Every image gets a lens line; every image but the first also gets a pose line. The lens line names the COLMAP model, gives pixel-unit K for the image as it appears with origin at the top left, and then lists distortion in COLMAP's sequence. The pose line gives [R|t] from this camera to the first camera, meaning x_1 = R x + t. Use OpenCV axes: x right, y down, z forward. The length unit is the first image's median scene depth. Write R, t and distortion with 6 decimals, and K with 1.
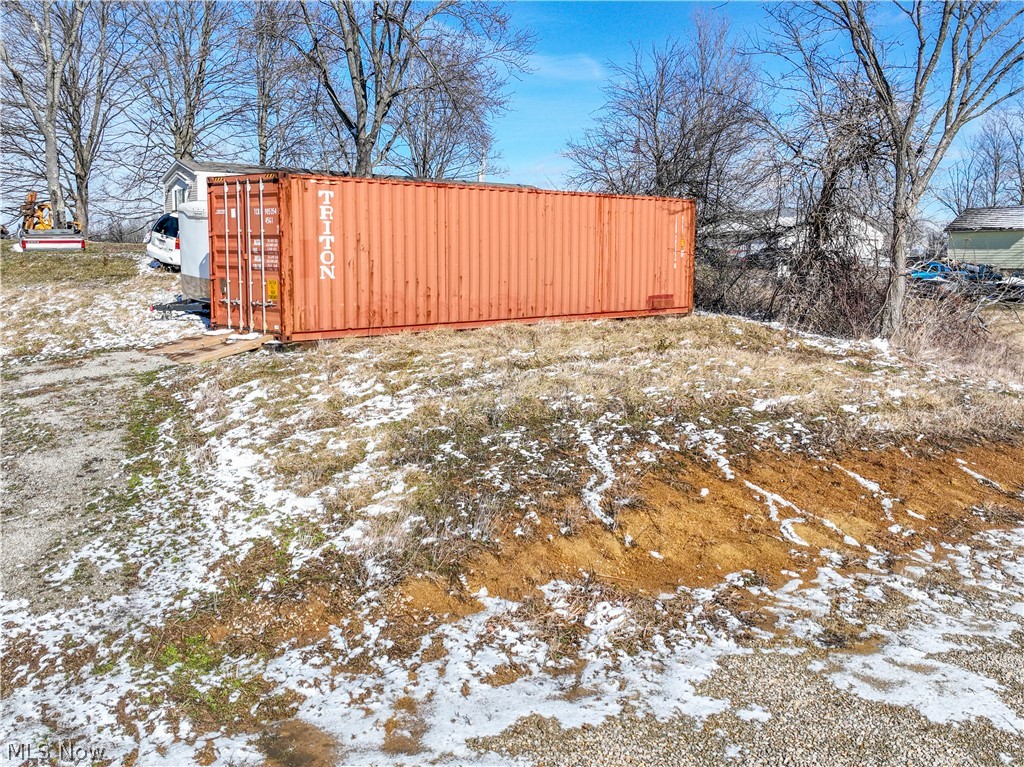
lens RADIAL K [[1032.0, 0, 512.0], [0, 1032.0, 383.5], [0, 0, 1]] dist [-0.019786, -0.009943]
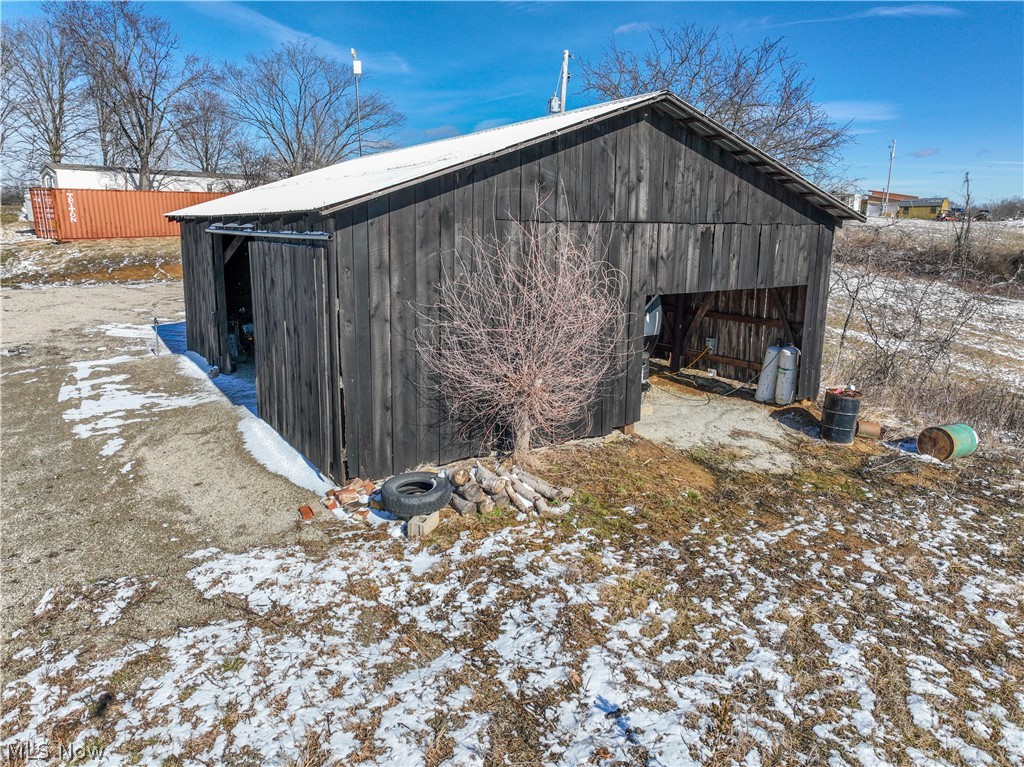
lens RADIAL K [[721.1, 0, 512.0], [0, 721.1, 383.5], [0, 0, 1]] dist [0.006075, 0.005092]
pose [[0.980665, -0.043830, 0.190722, 0.635746], [0.022381, 0.993321, 0.113196, 0.156240], [-0.194410, -0.106739, 0.975096, -1.355944]]
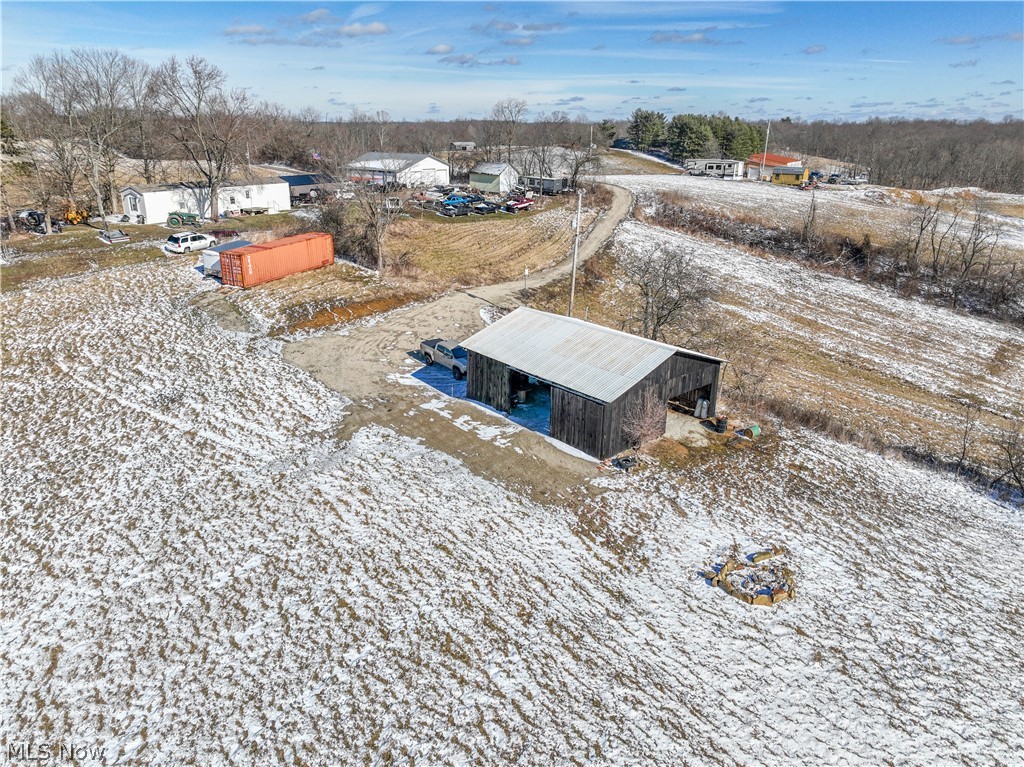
lens RADIAL K [[721.1, 0, 512.0], [0, 721.1, 383.5], [0, 0, 1]] dist [0.006075, 0.005092]
pose [[0.943212, -0.112618, 0.312520, -0.126983], [0.034487, 0.968894, 0.245063, -0.359185], [-0.330398, -0.220368, 0.917756, -2.423034]]
